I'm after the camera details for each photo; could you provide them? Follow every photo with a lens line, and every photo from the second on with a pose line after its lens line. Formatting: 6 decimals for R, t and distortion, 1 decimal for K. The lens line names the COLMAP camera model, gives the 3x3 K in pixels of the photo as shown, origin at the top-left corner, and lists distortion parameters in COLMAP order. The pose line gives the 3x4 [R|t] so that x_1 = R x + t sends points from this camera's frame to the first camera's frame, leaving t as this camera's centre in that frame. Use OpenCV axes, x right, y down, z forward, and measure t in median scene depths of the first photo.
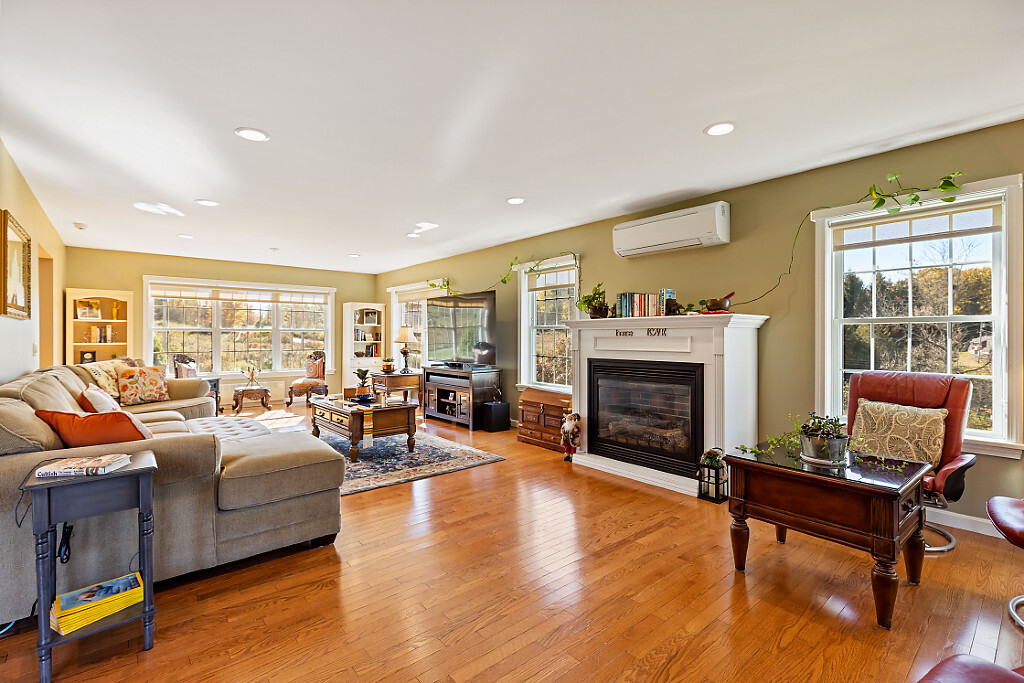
lens RADIAL K [[468.2, 0, 502.9], [0, 468.2, 337.6], [0, 0, 1]] dist [-0.002195, 0.000317]
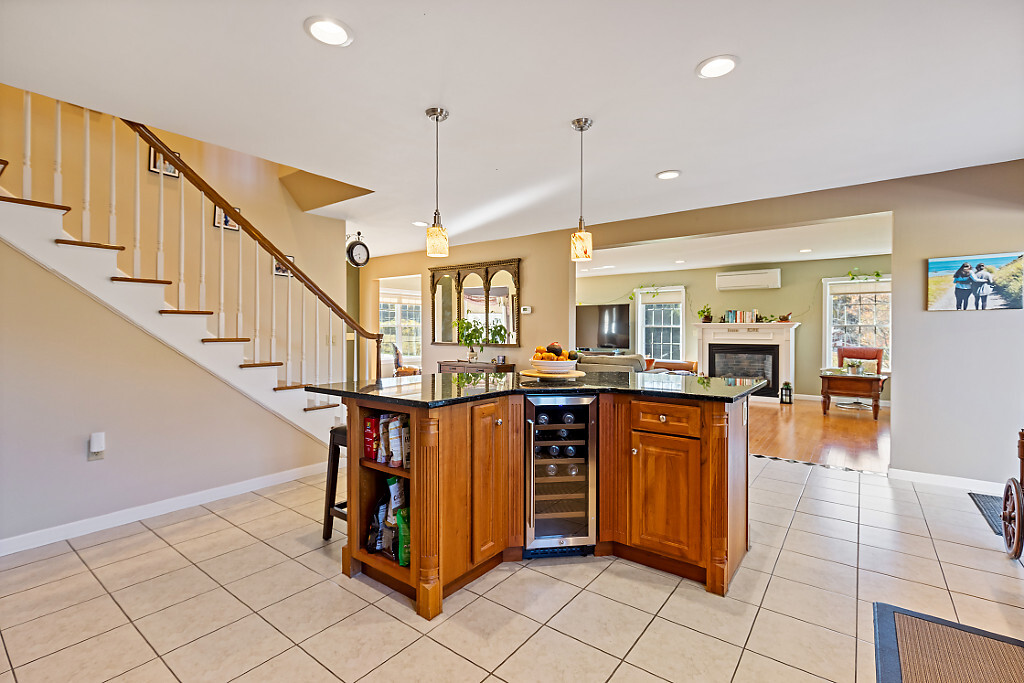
lens RADIAL K [[468.2, 0, 515.3], [0, 468.2, 338.7], [0, 0, 1]] dist [-0.002195, 0.000317]
pose [[0.973324, 0.002646, 0.229418, -1.174285], [-0.004746, 0.999952, 0.008605, 0.013698], [-0.229384, -0.009465, 0.973290, -0.786964]]
